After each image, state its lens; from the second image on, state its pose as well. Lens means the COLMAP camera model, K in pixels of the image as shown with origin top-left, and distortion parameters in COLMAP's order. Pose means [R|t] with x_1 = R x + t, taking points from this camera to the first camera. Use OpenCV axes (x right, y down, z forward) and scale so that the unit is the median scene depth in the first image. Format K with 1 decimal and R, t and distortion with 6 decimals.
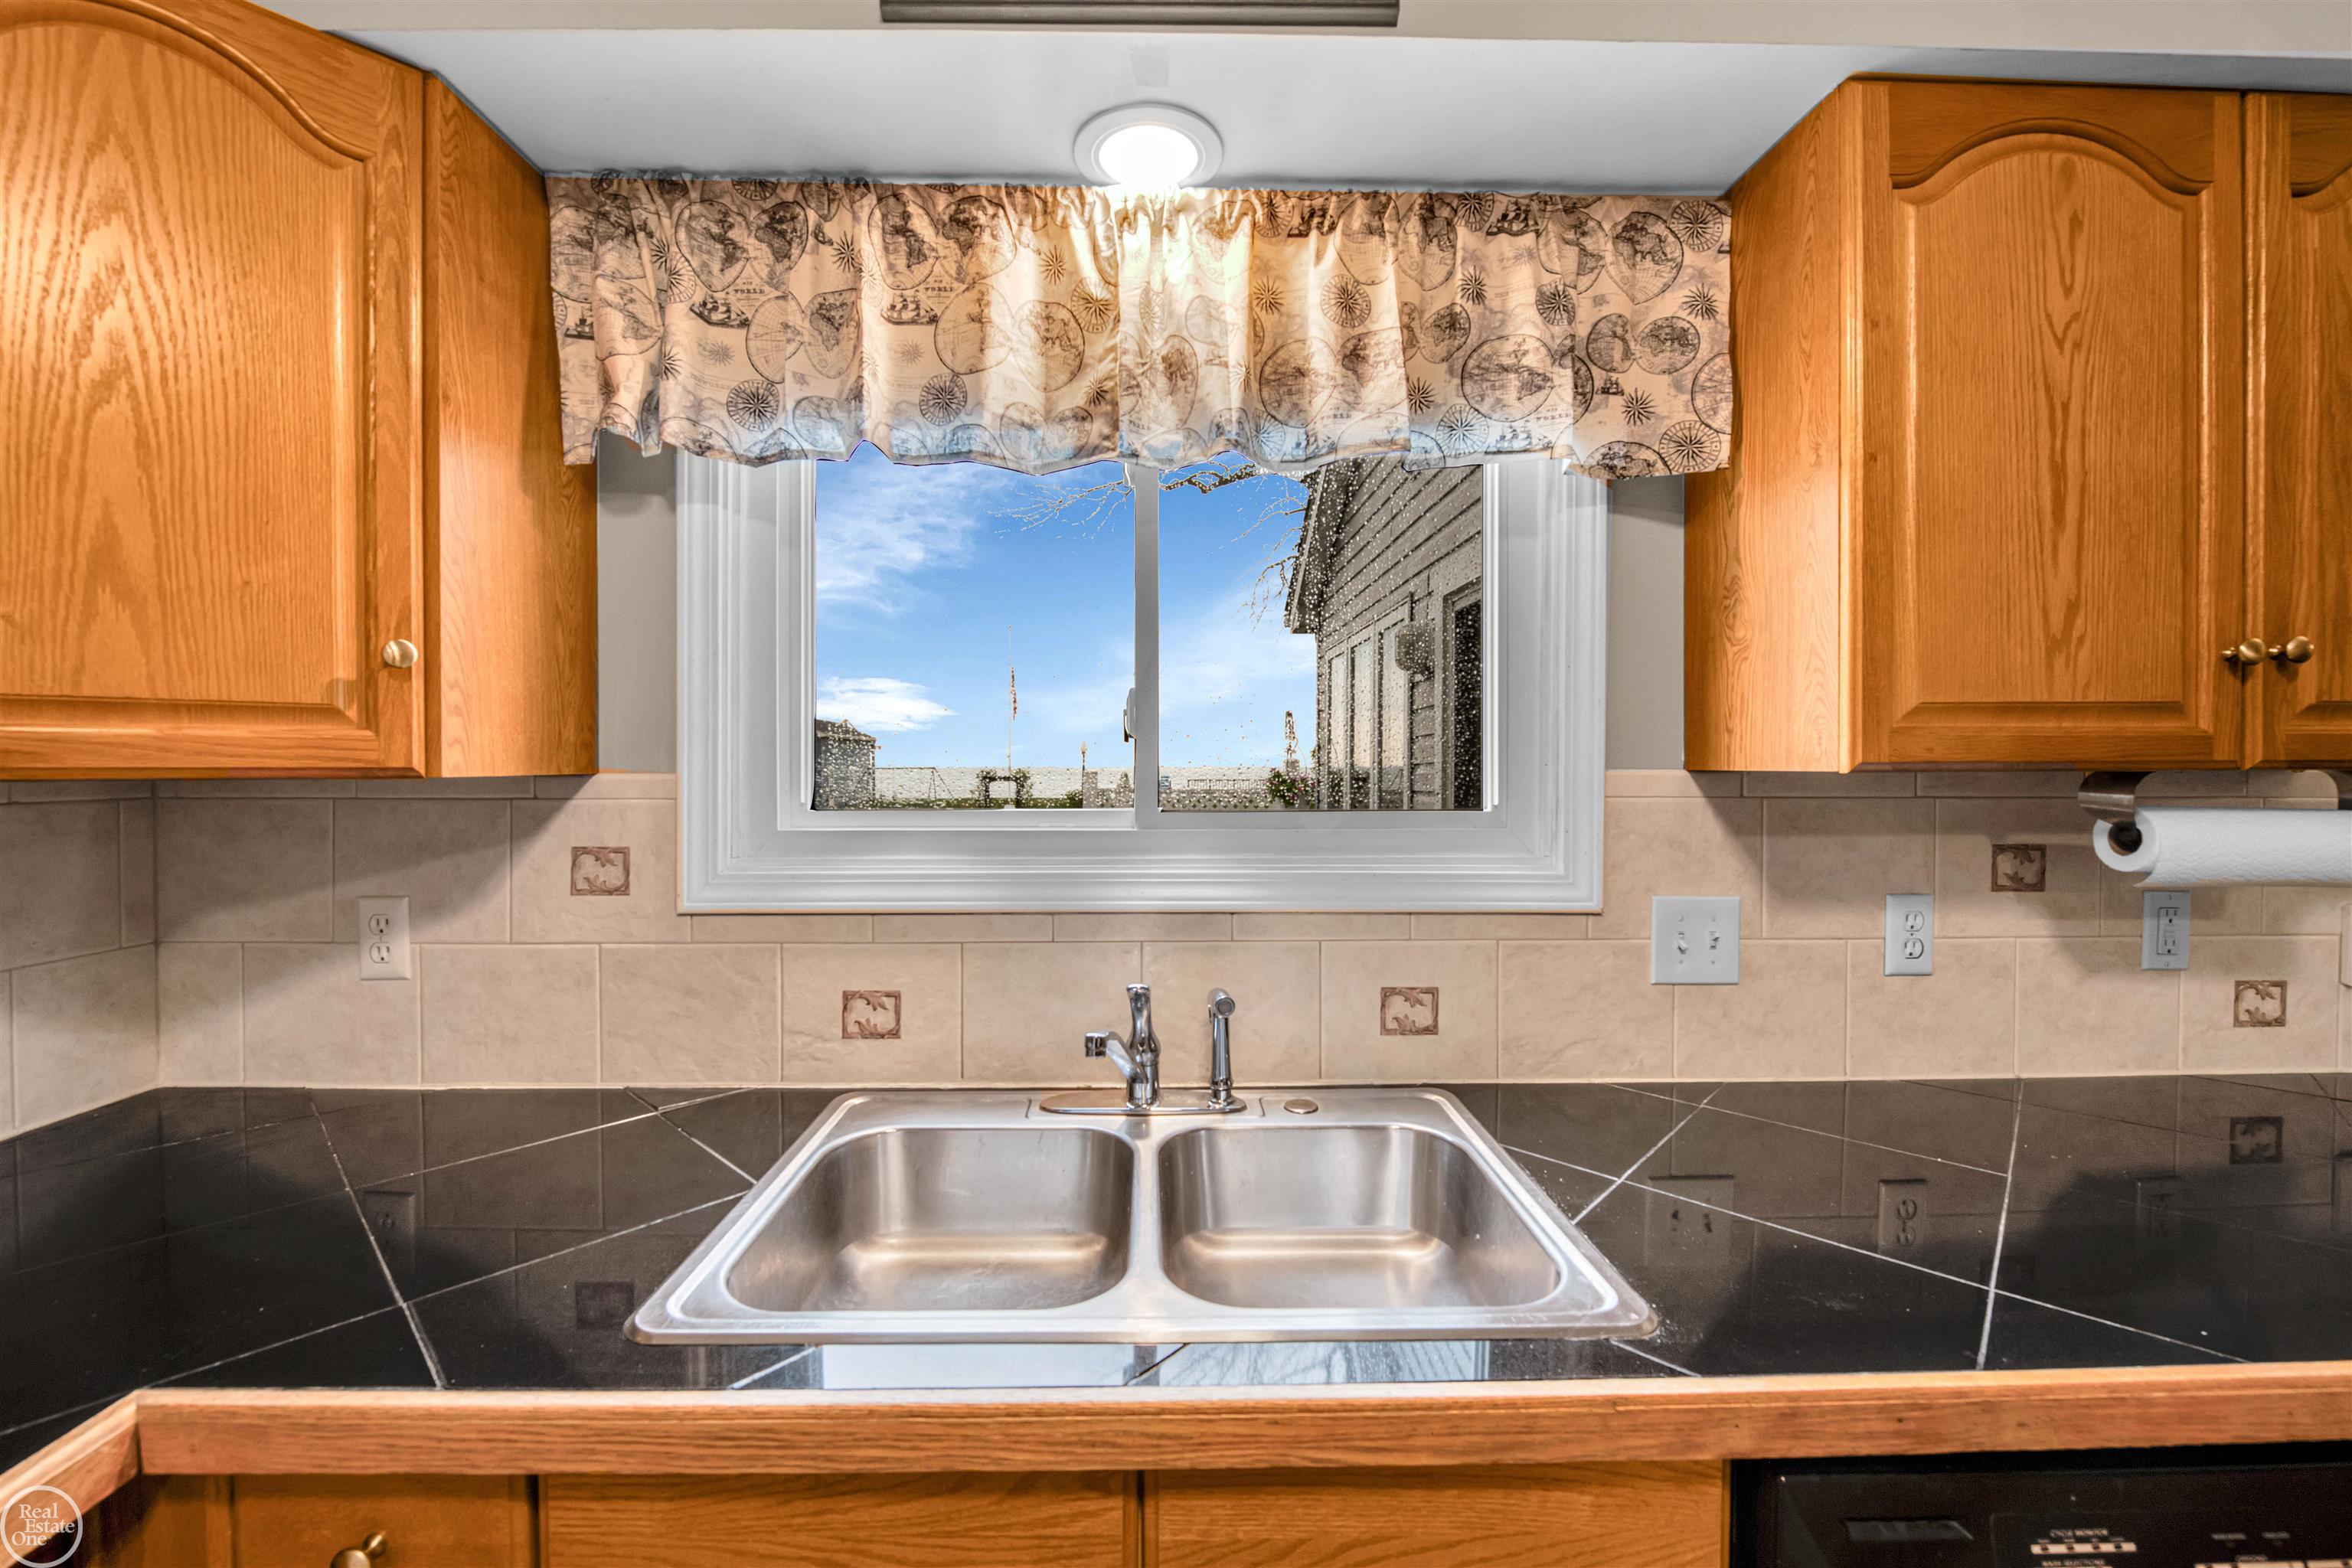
lens RADIAL K [[952.7, 0, 1175.5], [0, 952.7, 778.5], [0, 0, 1]] dist [-0.008346, -0.001440]
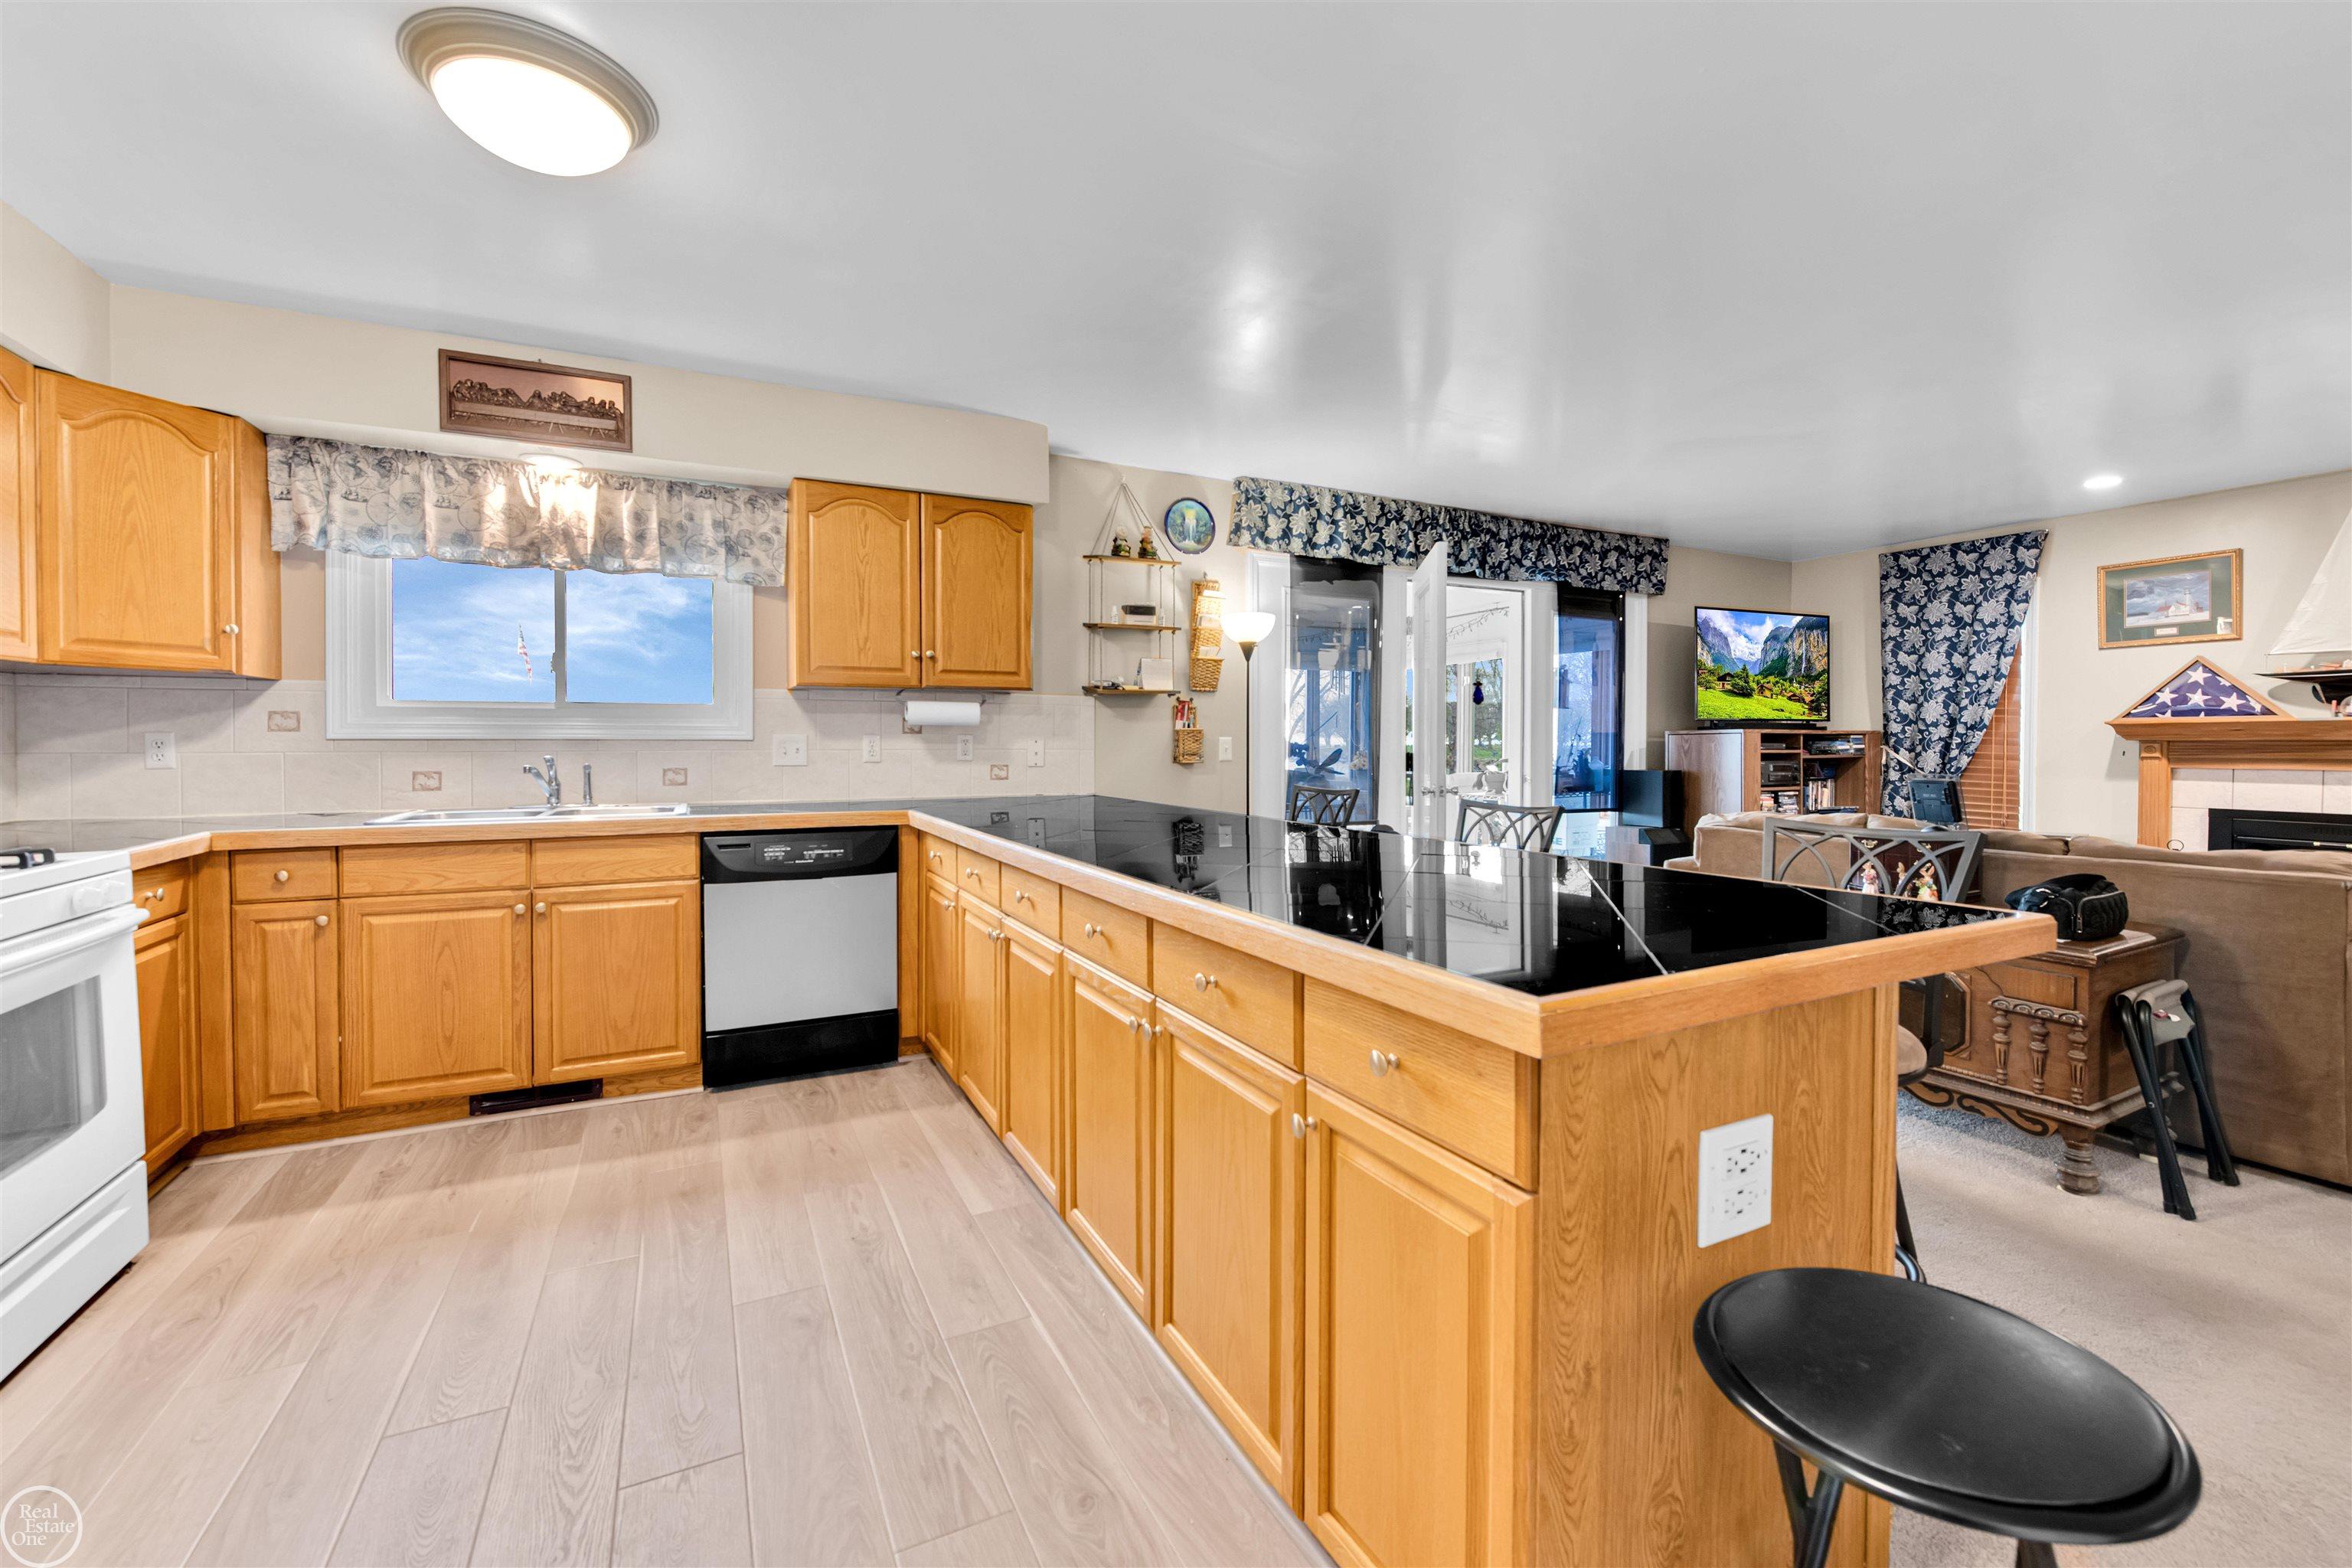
lens RADIAL K [[952.7, 0, 1184.5], [0, 952.7, 760.9], [0, 0, 1]] dist [-0.008346, -0.001440]
pose [[0.898861, -0.008452, 0.438153, 0.395999], [0.005844, 0.999956, 0.007301, 0.205435], [-0.438196, -0.004002, 0.898871, -2.219177]]
